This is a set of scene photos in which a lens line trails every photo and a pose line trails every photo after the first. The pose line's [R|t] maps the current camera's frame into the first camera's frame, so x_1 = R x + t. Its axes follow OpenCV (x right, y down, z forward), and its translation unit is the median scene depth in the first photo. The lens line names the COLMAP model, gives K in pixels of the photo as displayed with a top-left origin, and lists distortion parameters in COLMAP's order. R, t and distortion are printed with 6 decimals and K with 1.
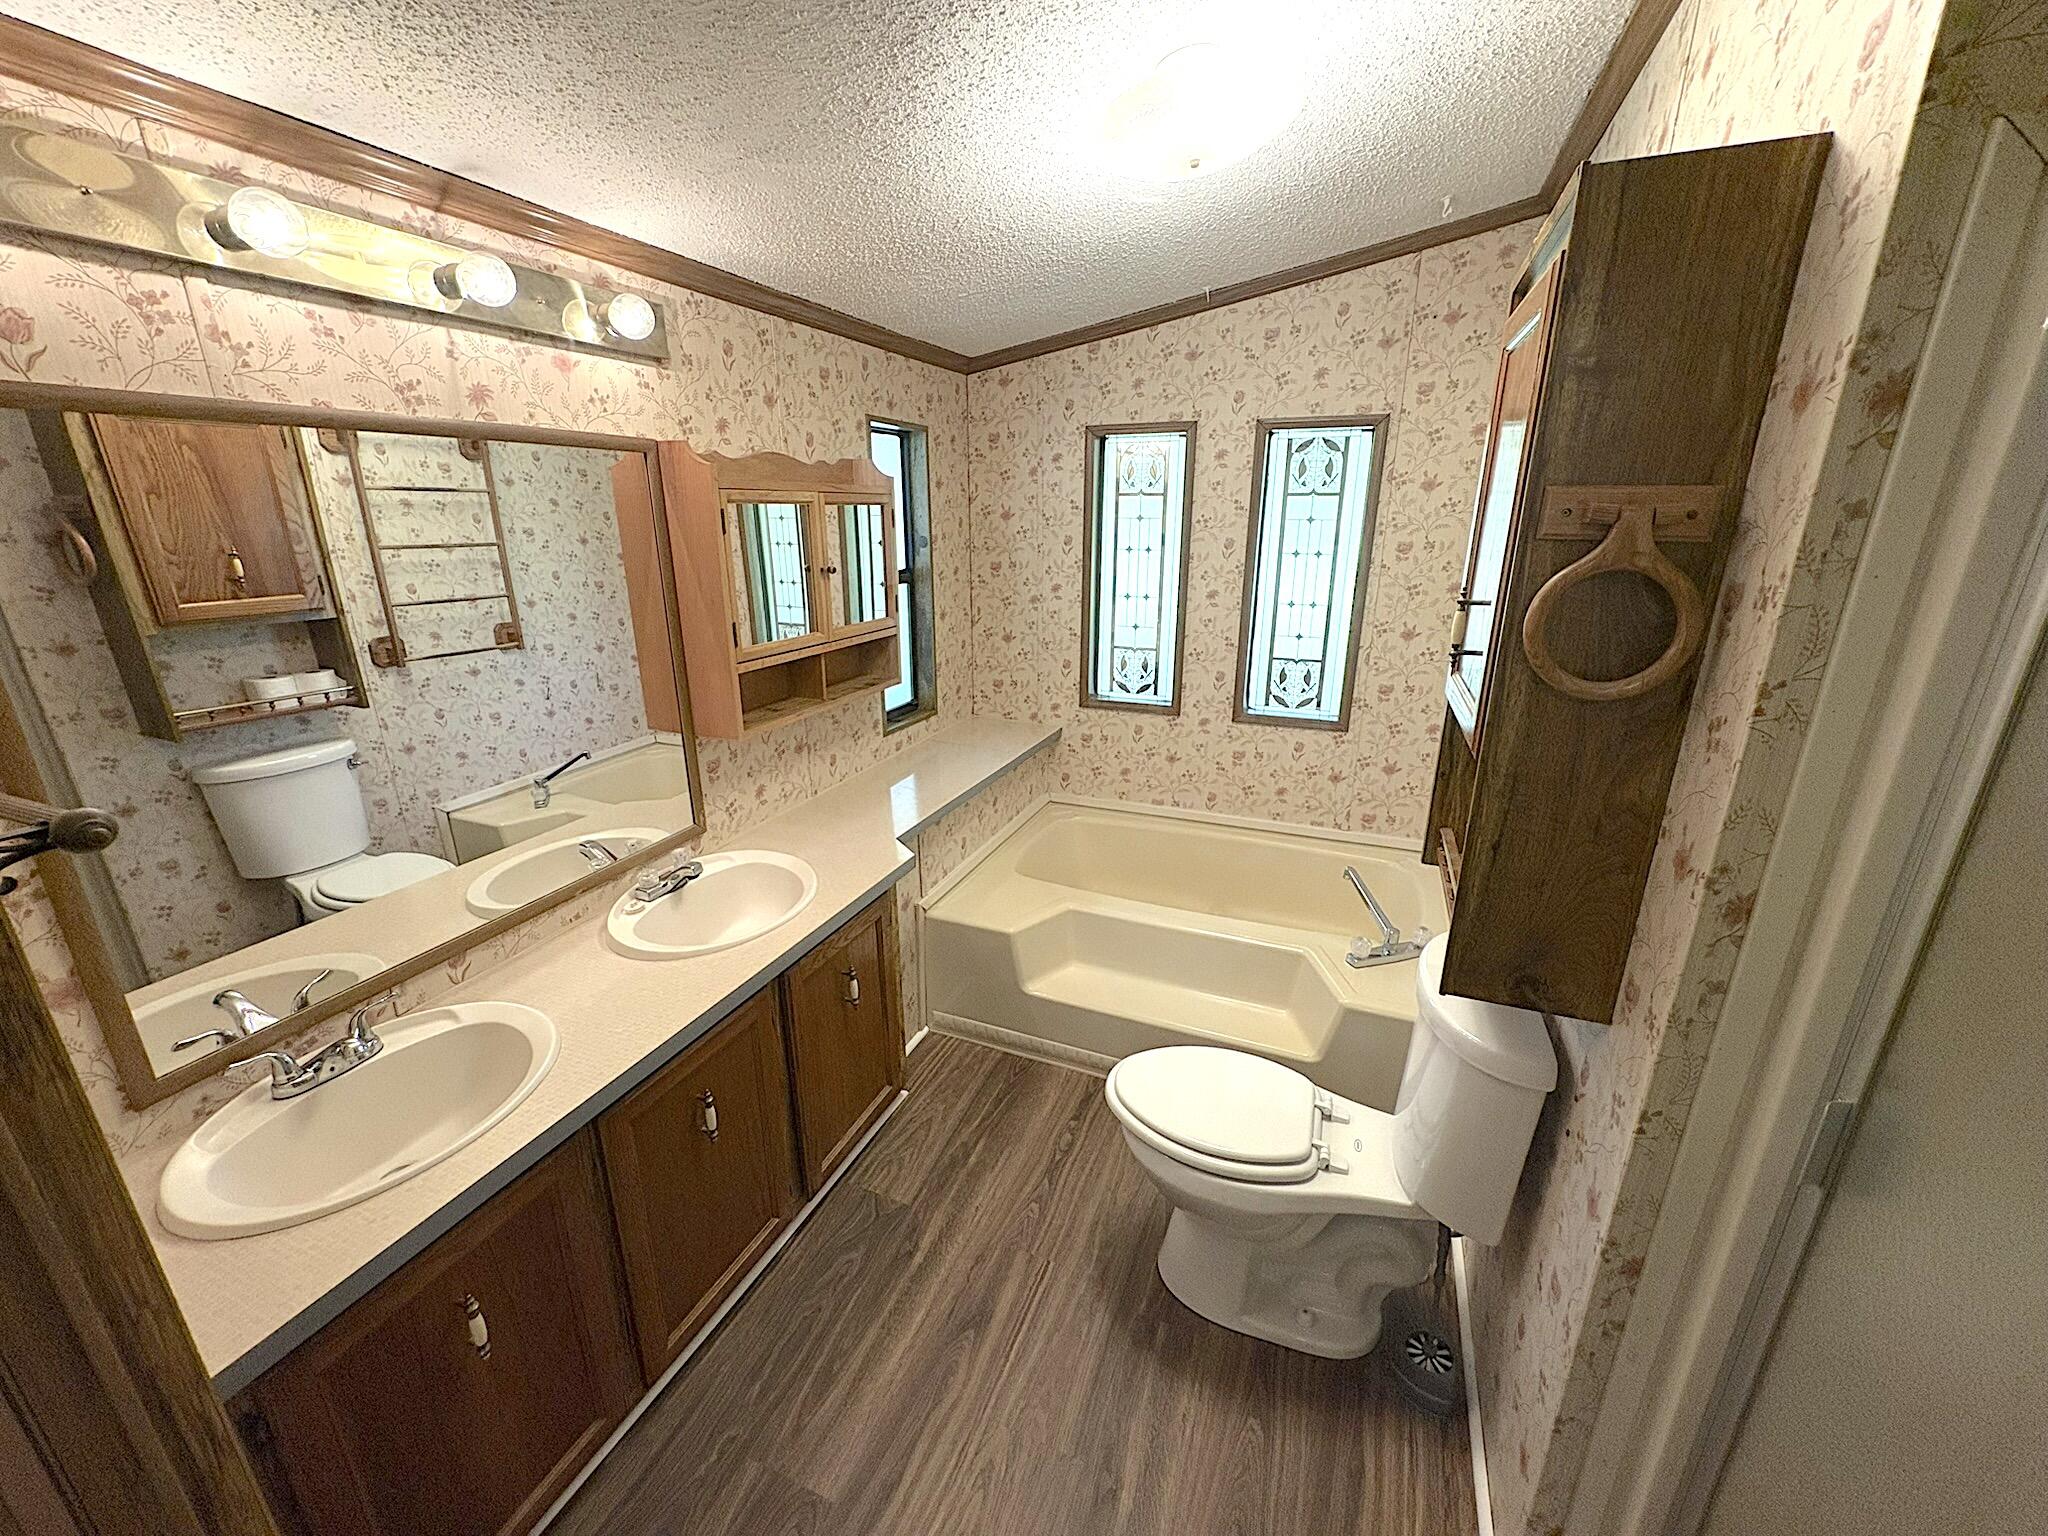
lens RADIAL K [[815.0, 0, 1025.5], [0, 815.0, 767.4], [0, 0, 1]] dist [0.000774, 0.000237]
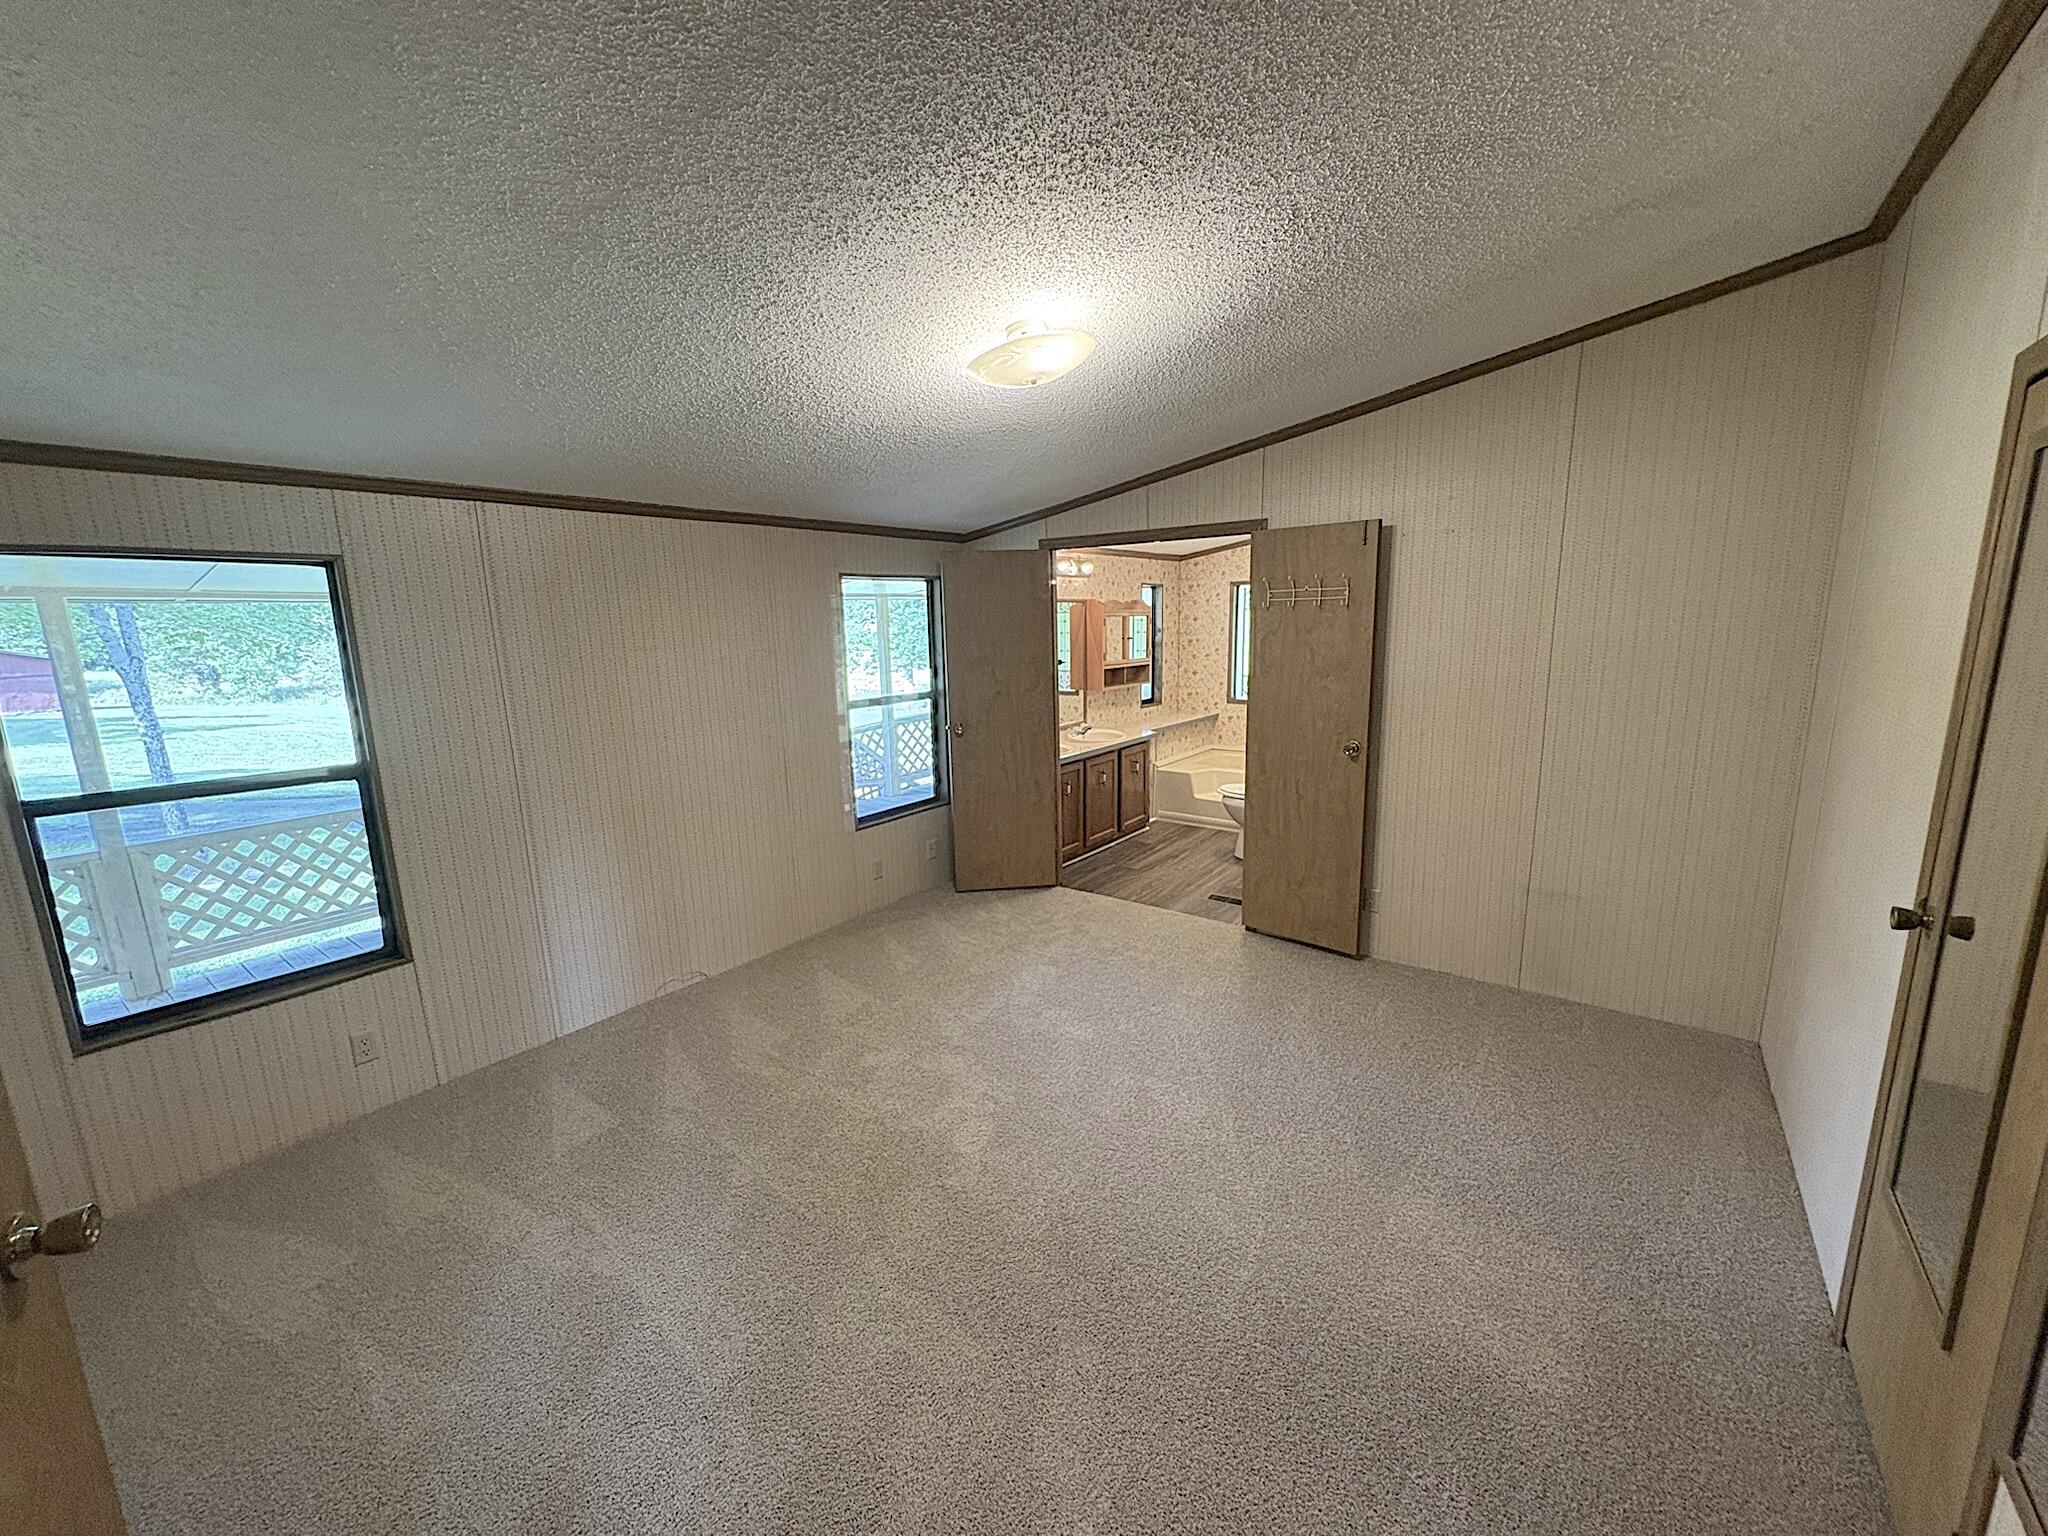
lens RADIAL K [[815.0, 0, 1025.5], [0, 815.0, 767.4], [0, 0, 1]] dist [0.000774, 0.000237]
pose [[0.970388, 0.025584, -0.240192, 0.095156], [-0.054193, 0.992085, -0.113273, 0.501389], [0.235393, 0.122936, 0.964094, -1.630450]]
